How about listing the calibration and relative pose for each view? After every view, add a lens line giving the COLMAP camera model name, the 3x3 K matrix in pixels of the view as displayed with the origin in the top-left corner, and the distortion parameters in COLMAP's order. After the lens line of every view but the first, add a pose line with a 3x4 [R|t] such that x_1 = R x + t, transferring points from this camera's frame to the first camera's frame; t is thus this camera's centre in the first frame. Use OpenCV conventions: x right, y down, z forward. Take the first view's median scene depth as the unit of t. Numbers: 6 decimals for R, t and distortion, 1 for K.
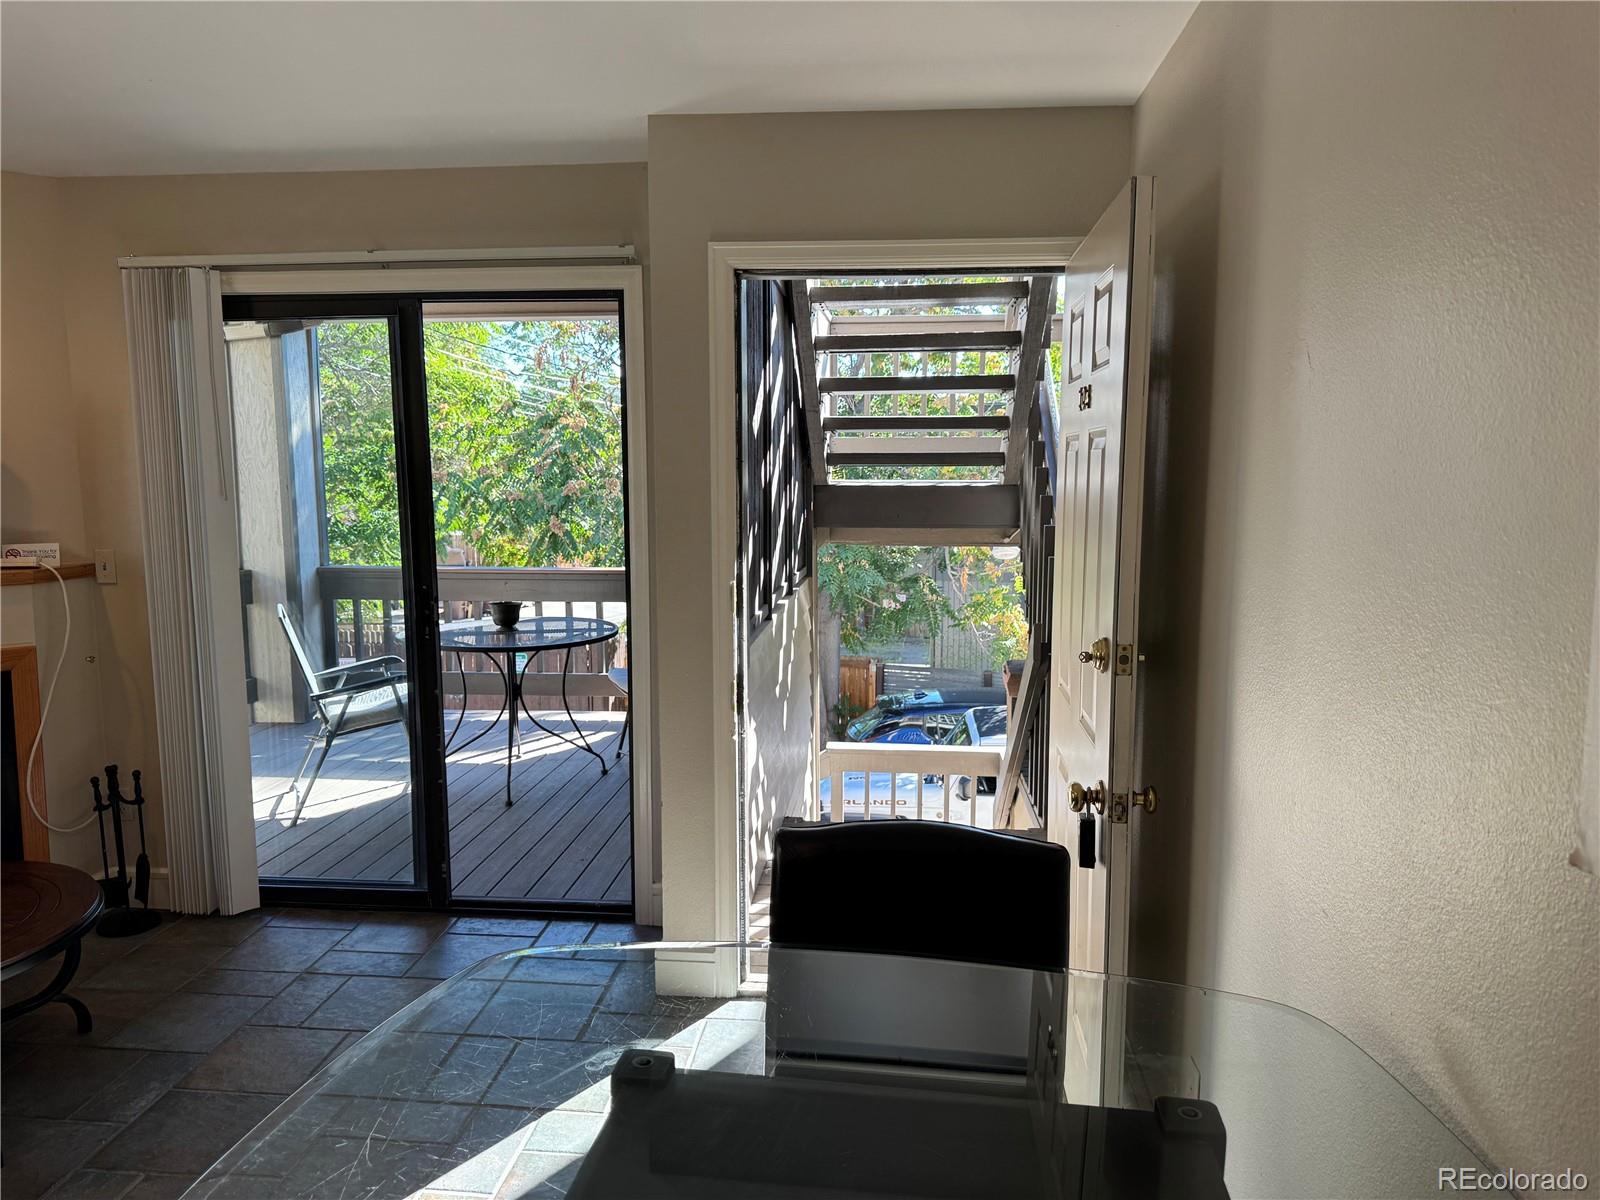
lens RADIAL K [[1121.6, 0, 789.0], [0, 1121.6, 596.6], [0, 0, 1]] dist [0.083466, -0.093911]
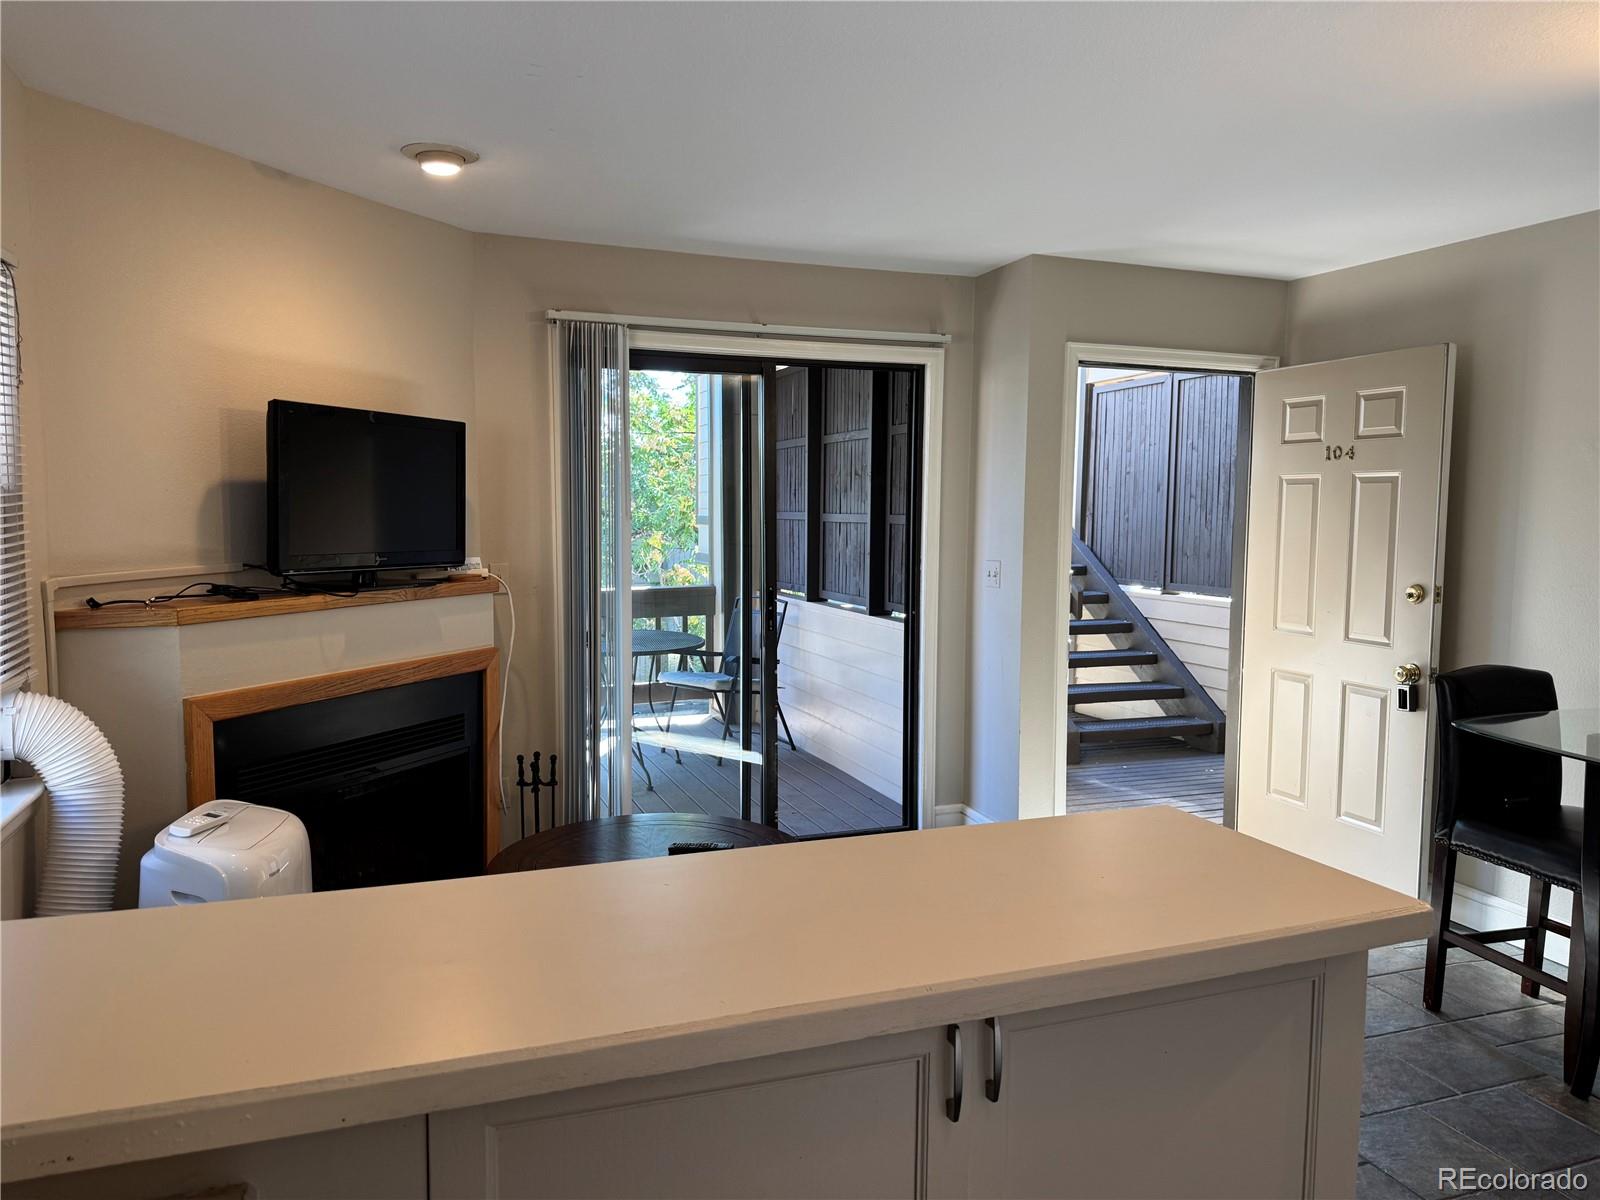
lens RADIAL K [[1121.6, 0, 804.8], [0, 1121.6, 614.0], [0, 0, 1]] dist [0.083466, -0.093911]
pose [[0.894390, -0.034432, 0.445960, -0.642698], [0.047135, 0.998737, -0.017419, 0.031765], [-0.444797, 0.036600, 0.894883, -0.098675]]
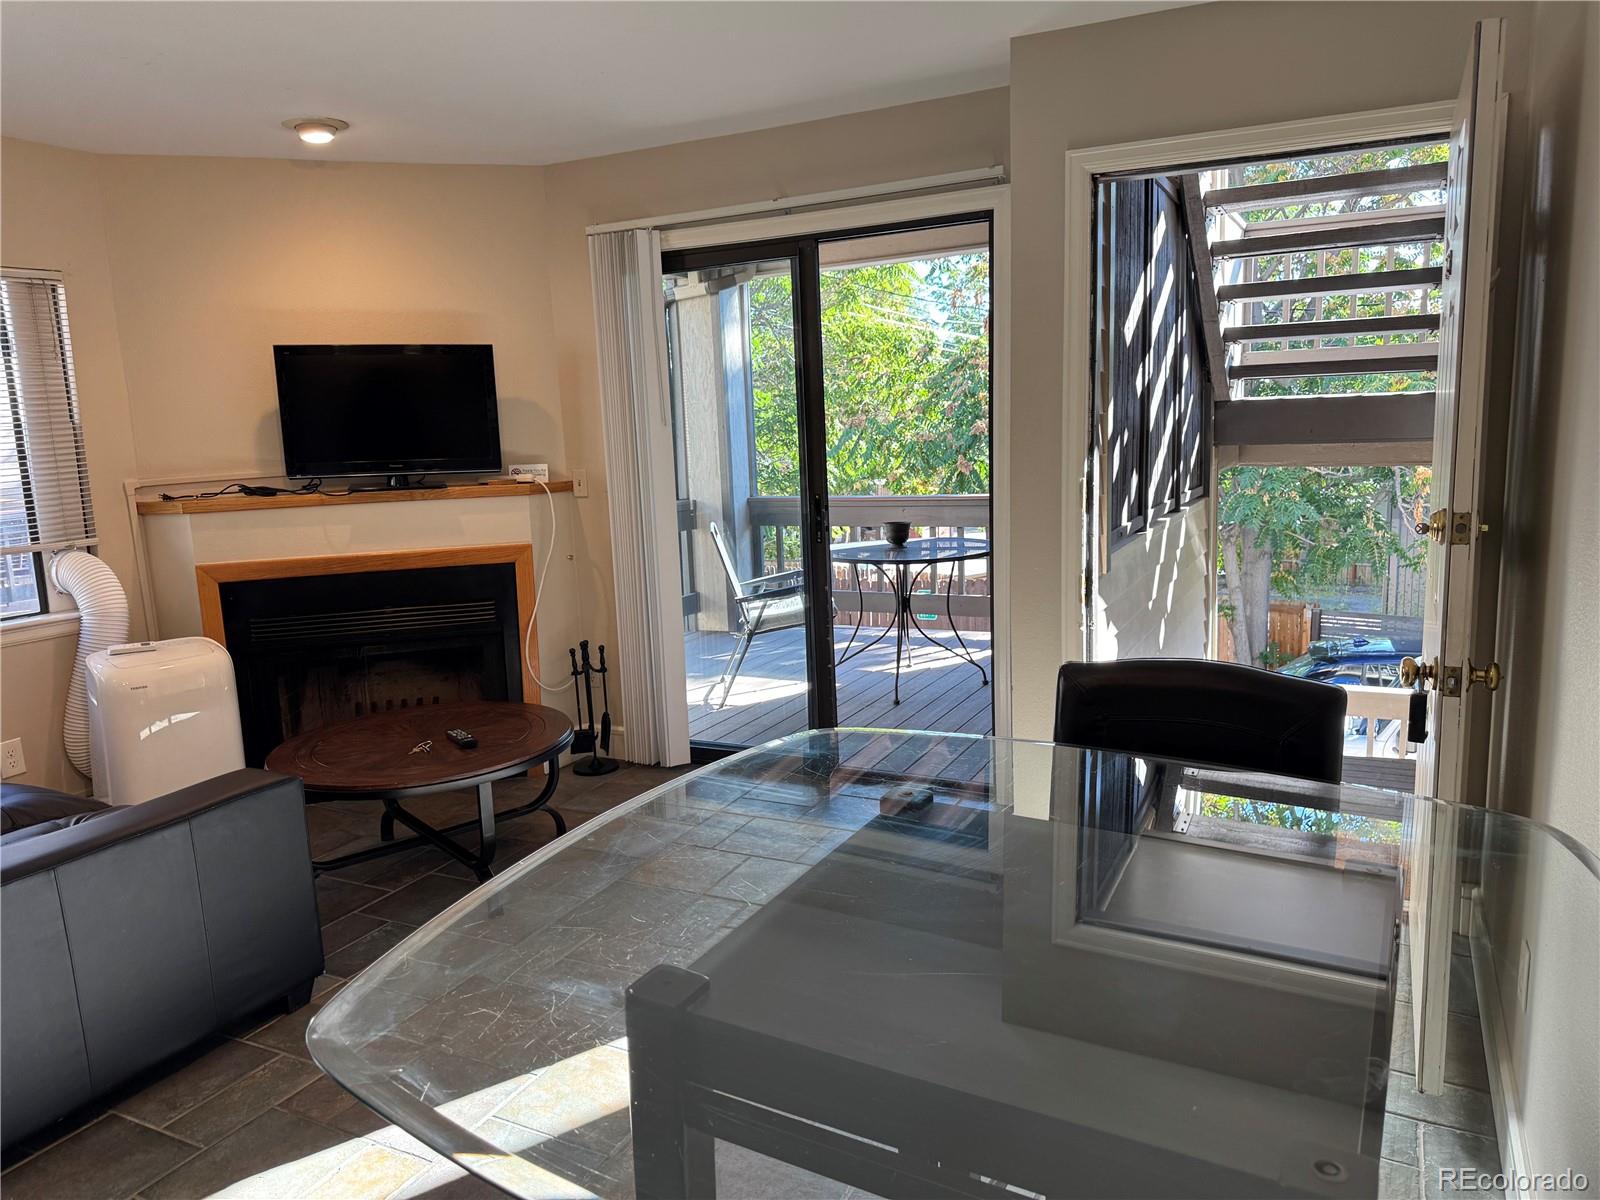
lens RADIAL K [[1121.6, 0, 787.8], [0, 1121.6, 598.0], [0, 0, 1]] dist [0.083466, -0.093911]
pose [[0.931285, 0.024289, -0.363481, 0.048921], [-0.007884, 0.998885, 0.046547, 0.031318], [0.364206, -0.040483, 0.930438, -0.052133]]
